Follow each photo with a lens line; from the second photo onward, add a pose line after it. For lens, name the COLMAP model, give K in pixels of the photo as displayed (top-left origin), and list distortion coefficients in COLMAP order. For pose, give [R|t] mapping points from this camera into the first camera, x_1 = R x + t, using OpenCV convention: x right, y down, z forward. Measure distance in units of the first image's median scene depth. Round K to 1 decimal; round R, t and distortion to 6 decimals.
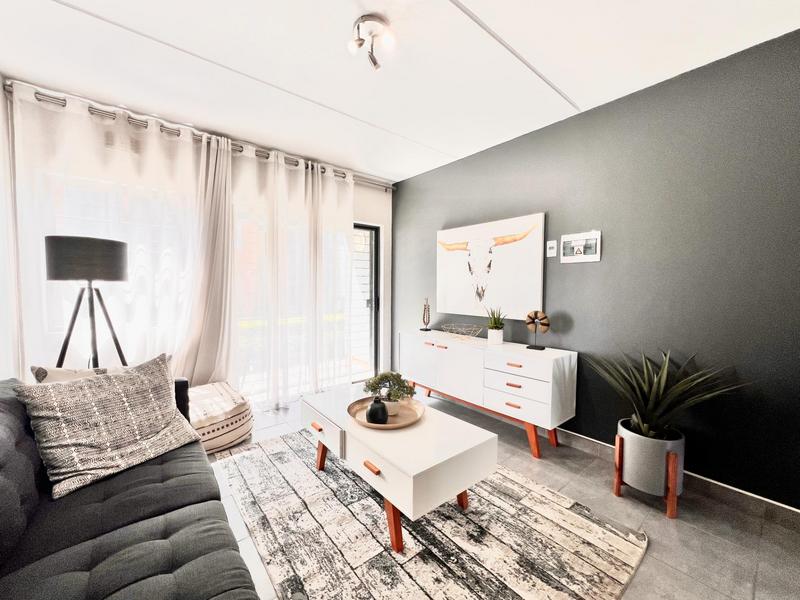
lens RADIAL K [[318.7, 0, 399.9], [0, 318.7, 305.3], [0, 0, 1]] dist [-0.002220, -0.000216]
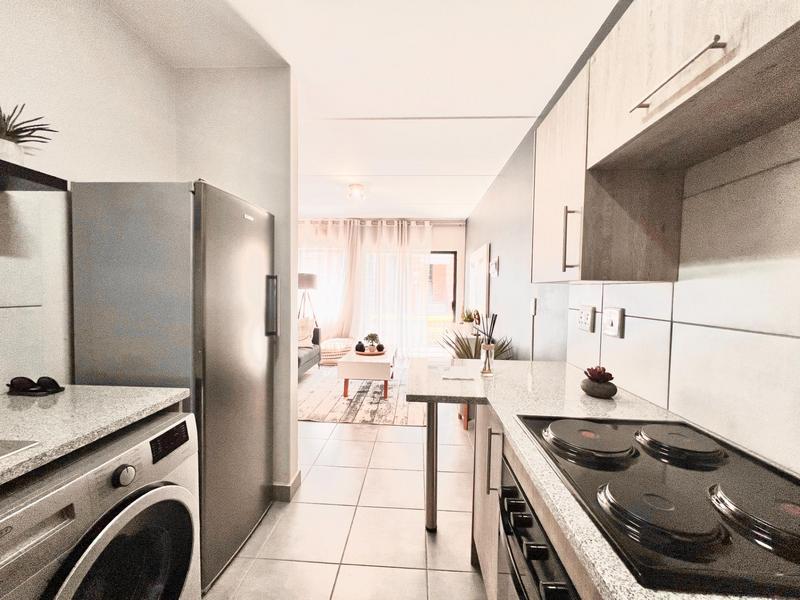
lens RADIAL K [[318.7, 0, 399.9], [0, 318.7, 305.3], [0, 0, 1]] dist [-0.002220, -0.000216]
pose [[0.737932, 0.037422, -0.673837, 1.506495], [-0.050679, 0.998715, -0.000036, 0.019962], [0.672969, 0.034176, 0.738880, -0.451523]]
